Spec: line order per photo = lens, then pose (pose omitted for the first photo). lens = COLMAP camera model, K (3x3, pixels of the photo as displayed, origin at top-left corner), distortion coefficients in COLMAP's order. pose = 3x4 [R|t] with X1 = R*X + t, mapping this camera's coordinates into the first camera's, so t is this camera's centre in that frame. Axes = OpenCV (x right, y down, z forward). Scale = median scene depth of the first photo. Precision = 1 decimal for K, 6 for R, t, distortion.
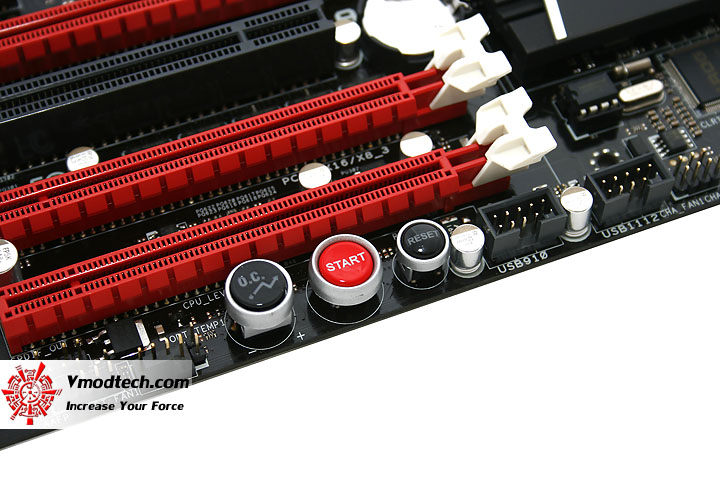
lens RADIAL K [[1676.2, 0, 355.7], [0, 1676.2, 242.5], [0, 0, 1]] dist [0.075004, 0.000000]
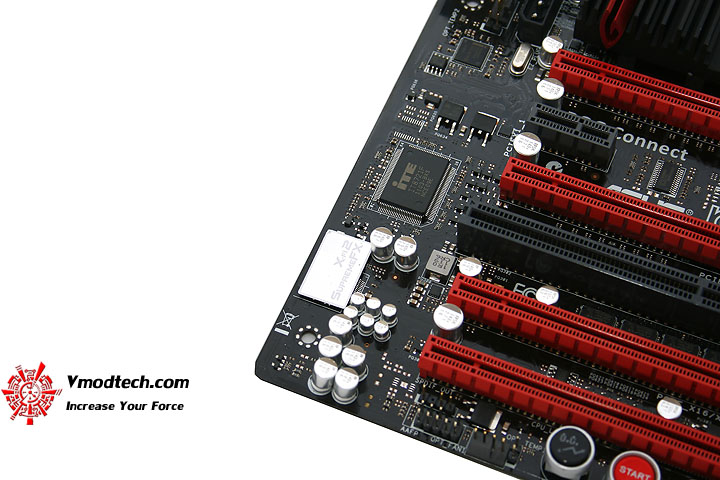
lens RADIAL K [[1676.2, 0, 354.7], [0, 1676.2, 245.4], [0, 0, 1]] dist [0.075004, 0.000000]
pose [[0.698768, 0.587465, -0.408177, 0.273629], [-0.565591, 0.803073, 0.187567, -0.255600], [0.437985, 0.099796, 0.893426, -0.327490]]
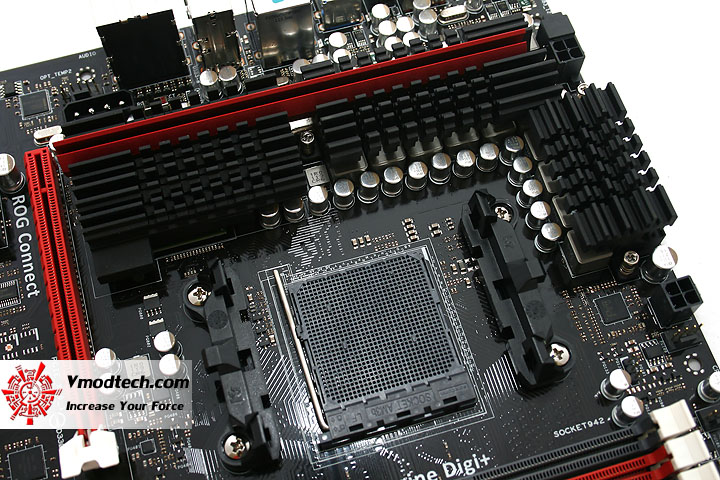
lens RADIAL K [[984.1, 0, 354.9], [0, 984.1, 239.6], [0, 0, 1]] dist [-0.051444, 0.000000]
pose [[-0.106074, 0.880521, -0.461985, 0.175302], [-0.828739, 0.178460, 0.530418, -0.973283], [0.549491, 0.439129, 0.710792, 0.614427]]
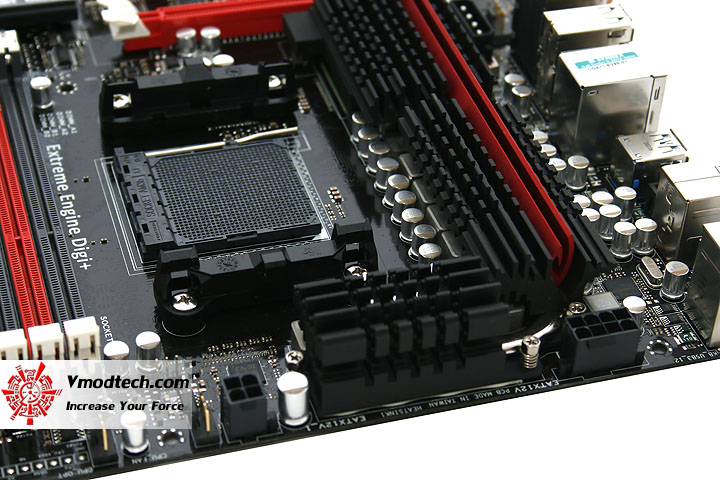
lens RADIAL K [[1676.2, 0, 358.4], [0, 1676.2, 239.8], [0, 0, 1]] dist [0.075004, 0.000000]
pose [[-0.991460, -0.128885, 0.019887, -0.327057], [0.031653, -0.089895, 0.995448, -1.995293], [-0.126511, 0.987577, 0.093207, 1.201295]]
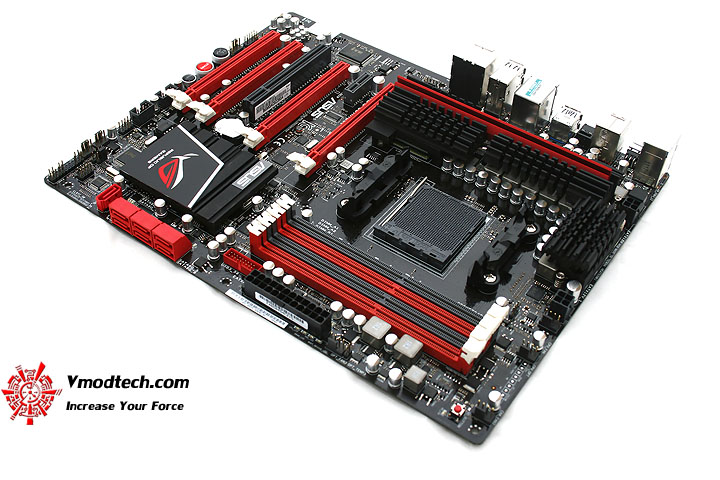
lens RADIAL K [[911.4, 0, 350.1], [0, 911.4, 241.4], [0, 0, 1]] dist [-0.027104, 0.000000]
pose [[-0.844292, 0.334037, -0.419035, 0.665903], [-0.480539, -0.125845, 0.867897, -1.857765], [0.237176, 0.934121, 0.266768, 0.869724]]
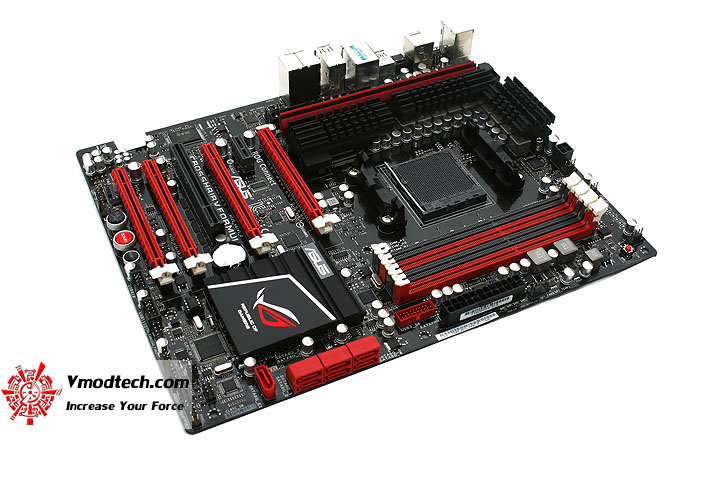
lens RADIAL K [[859.4, 0, 353.1], [0, 859.4, 236.4], [0, 0, 1]] dist [-0.092675, 0.000000]
pose [[0.060266, 0.690017, -0.721280, 1.169576], [-0.842632, 0.422537, 0.333816, -0.883556], [0.535106, 0.587656, 0.606895, 0.221859]]
